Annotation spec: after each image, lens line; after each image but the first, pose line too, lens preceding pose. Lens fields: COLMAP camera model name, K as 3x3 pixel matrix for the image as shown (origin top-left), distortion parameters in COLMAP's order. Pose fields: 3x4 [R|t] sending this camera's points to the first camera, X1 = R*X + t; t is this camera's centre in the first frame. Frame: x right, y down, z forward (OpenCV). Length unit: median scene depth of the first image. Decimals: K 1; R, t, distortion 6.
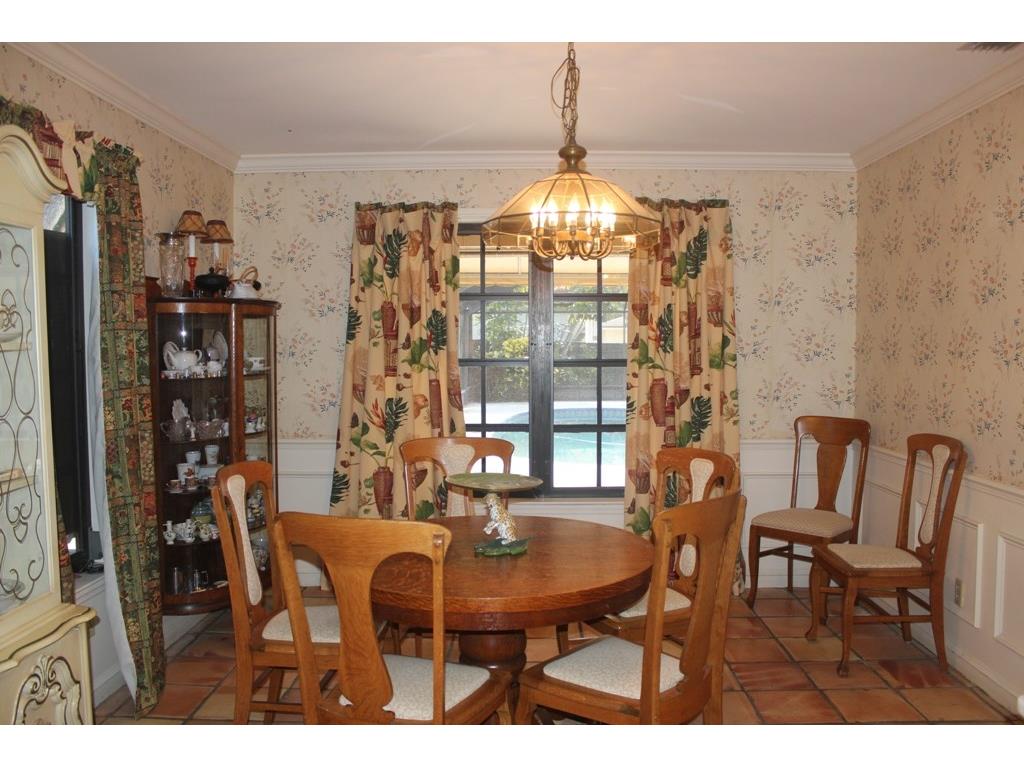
lens RADIAL K [[852.9, 0, 510.6], [0, 852.9, 386.5], [0, 0, 1]] dist [-0.156351, 0.129201]
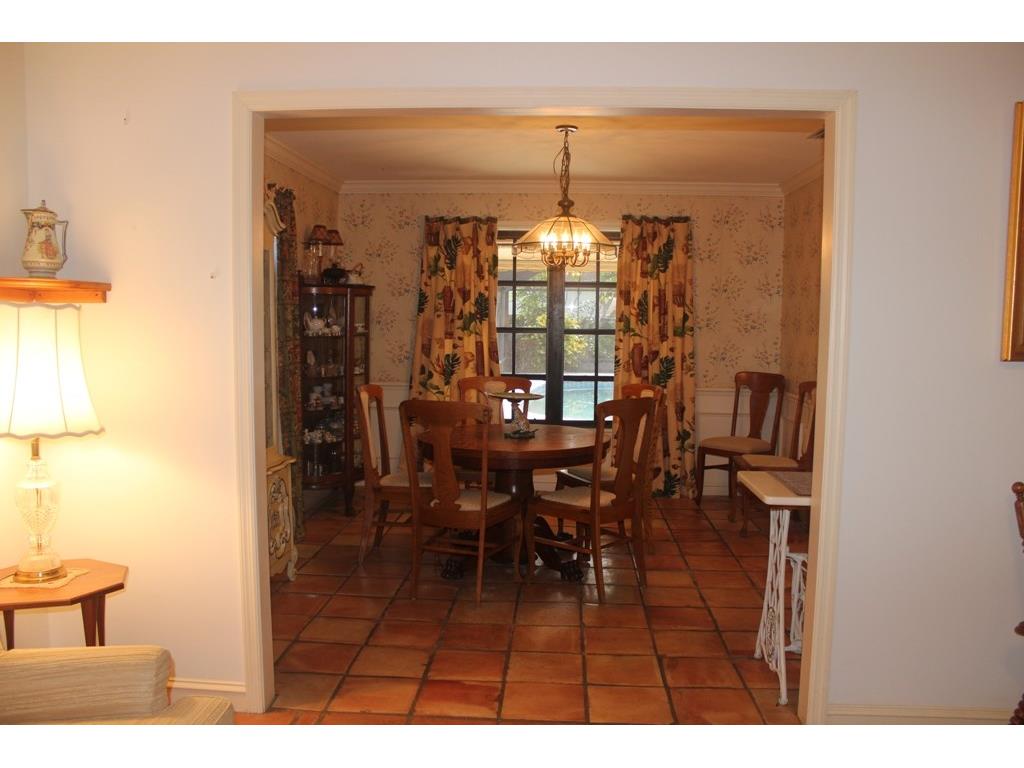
lens RADIAL K [[852.9, 0, 512.4], [0, 852.9, 382.7], [0, 0, 1]] dist [-0.156351, 0.129201]
pose [[0.999111, 0.016433, -0.038822, 0.022662], [-0.015504, 0.999589, 0.024116, 0.025857], [0.039202, -0.023492, 0.998955, -0.428267]]
